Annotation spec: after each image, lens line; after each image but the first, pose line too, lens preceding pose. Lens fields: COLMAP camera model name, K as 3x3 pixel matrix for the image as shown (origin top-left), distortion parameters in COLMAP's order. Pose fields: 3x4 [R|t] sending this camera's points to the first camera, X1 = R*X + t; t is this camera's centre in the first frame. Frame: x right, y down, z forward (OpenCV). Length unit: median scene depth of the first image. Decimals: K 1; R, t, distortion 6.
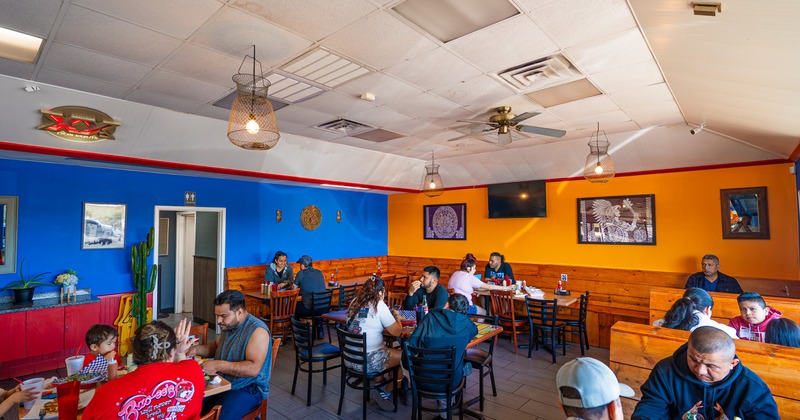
lens RADIAL K [[388.0, 0, 387.4], [0, 388.0, 196.4], [0, 0, 1]] dist [-0.001913, -0.001388]
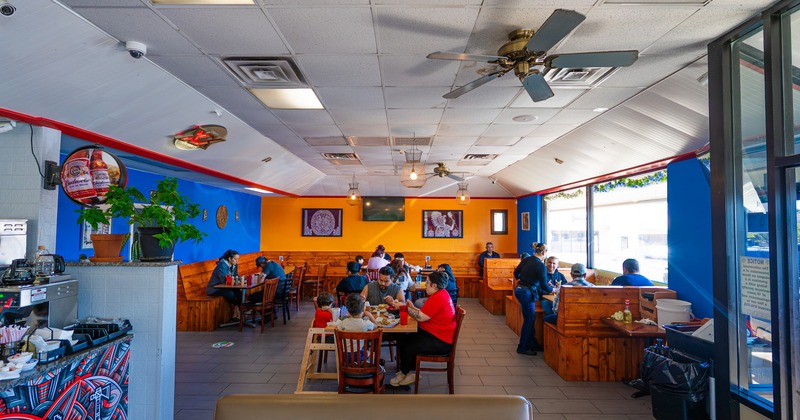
lens RADIAL K [[388.0, 0, 401.5], [0, 388.0, 201.8], [0, 0, 1]] dist [-0.001913, -0.001388]
pose [[0.745289, 0.049052, 0.664935, -0.582597], [-0.064802, 0.997898, -0.000981, -0.019381], [-0.663585, -0.042358, 0.746900, -0.131421]]
